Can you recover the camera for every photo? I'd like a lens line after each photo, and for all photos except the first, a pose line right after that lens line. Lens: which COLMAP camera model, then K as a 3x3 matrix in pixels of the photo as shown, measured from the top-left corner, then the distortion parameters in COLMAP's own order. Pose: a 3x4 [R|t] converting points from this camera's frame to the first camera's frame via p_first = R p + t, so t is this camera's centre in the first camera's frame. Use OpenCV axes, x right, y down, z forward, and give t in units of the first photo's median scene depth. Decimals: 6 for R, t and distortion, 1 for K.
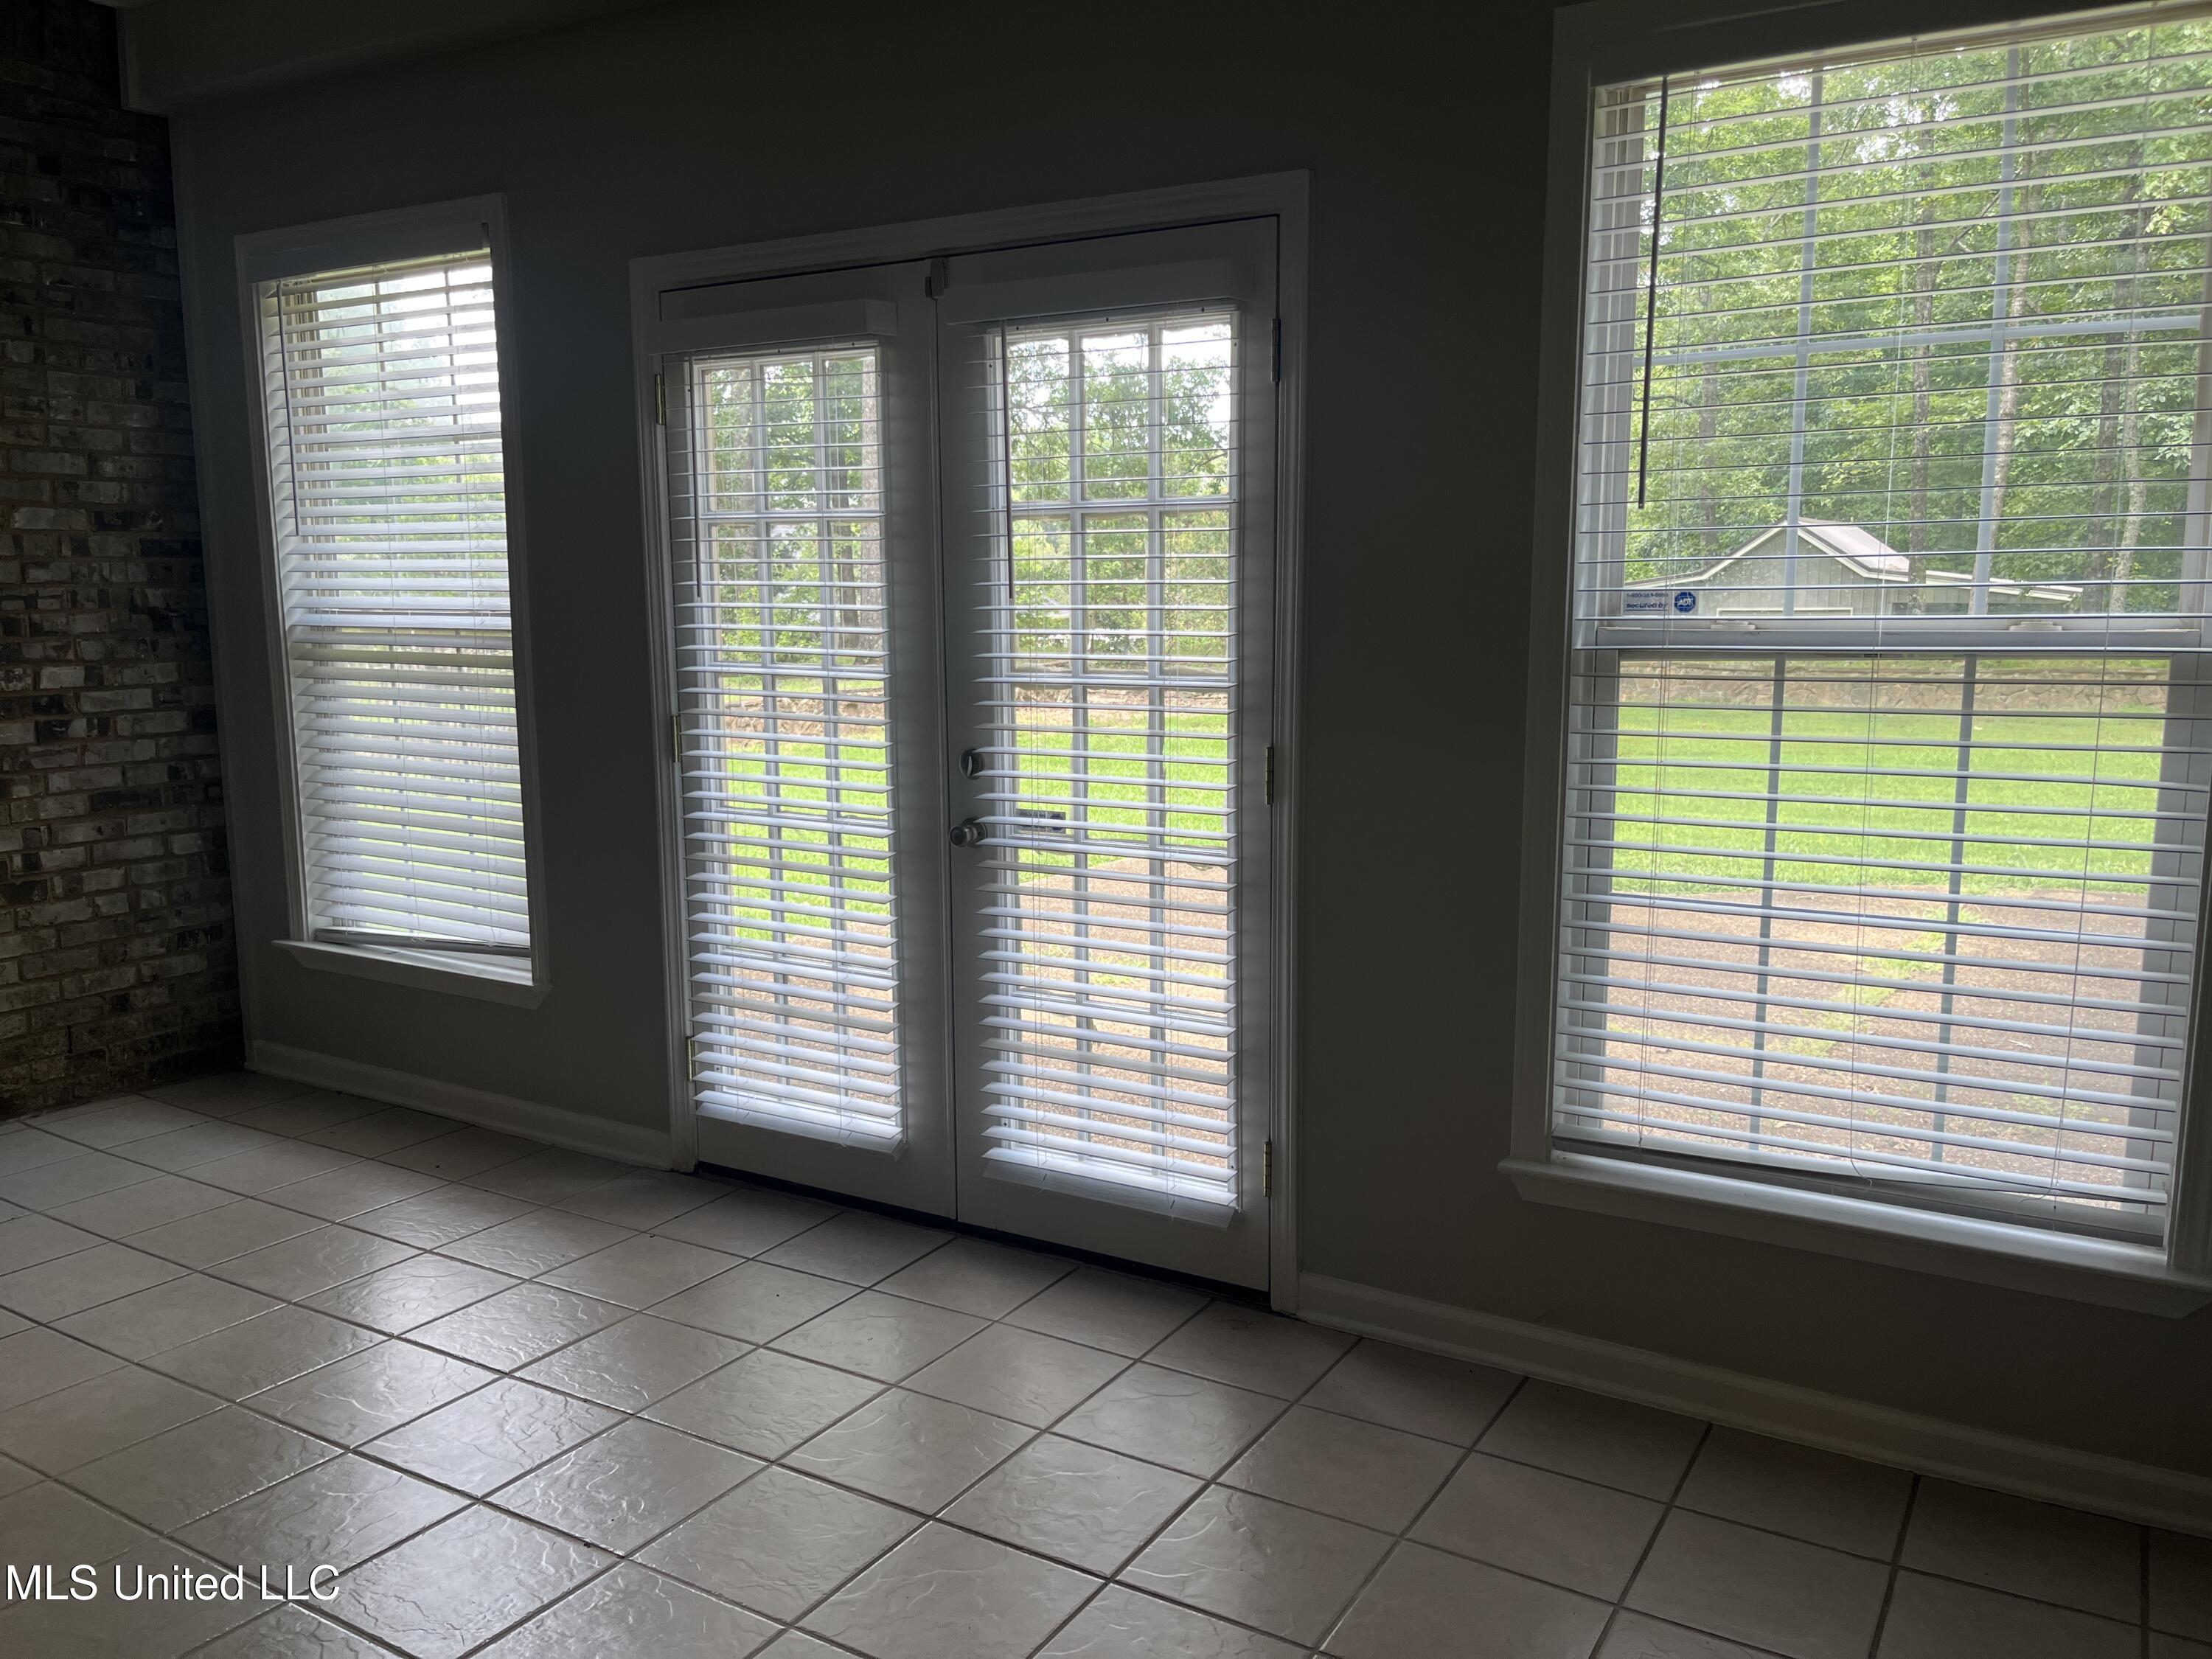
lens RADIAL K [[1677.7, 0, 1105.5], [0, 1677.7, 793.2], [0, 0, 1]] dist [0.035671, -0.006223]
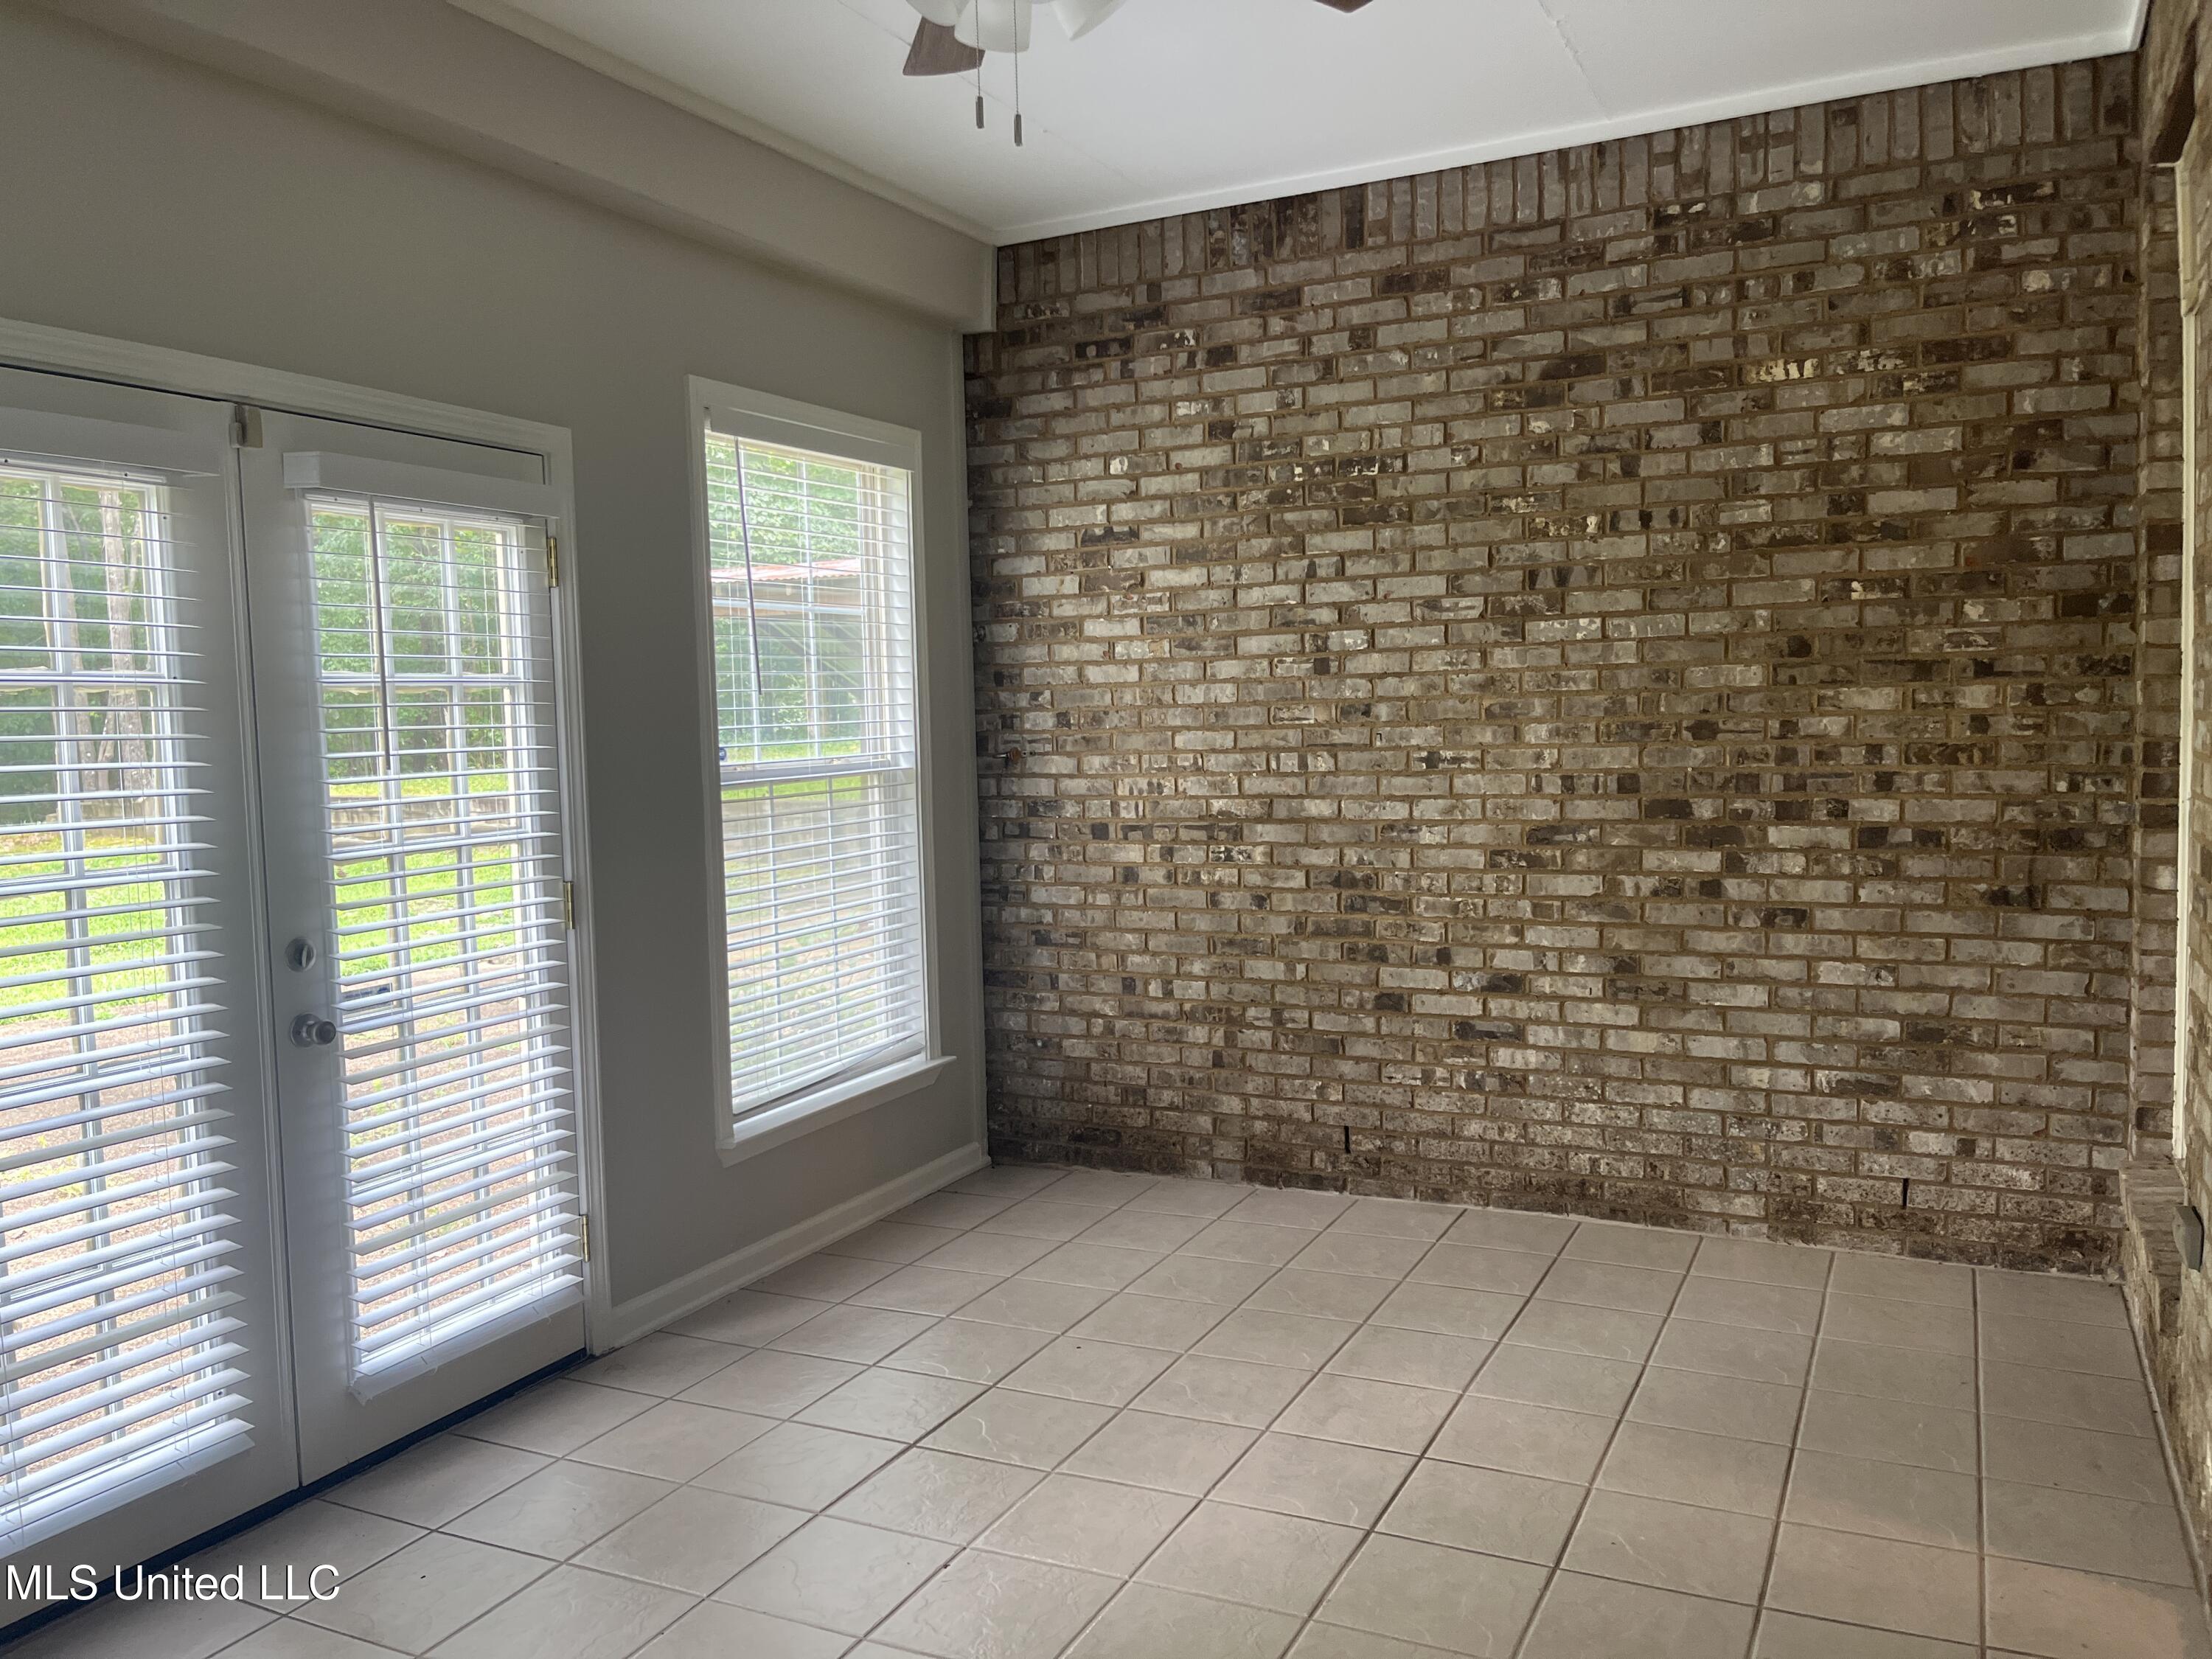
lens RADIAL K [[1672.9, 0, 1105.7], [0, 1672.9, 841.4], [0, 0, 1]] dist [0.071134, -0.109665]
pose [[-0.070314, -0.057198, 0.995884, -1.064130], [0.176846, 0.981826, 0.068877, -0.066551], [-0.981724, 0.180961, -0.058920, 0.638731]]
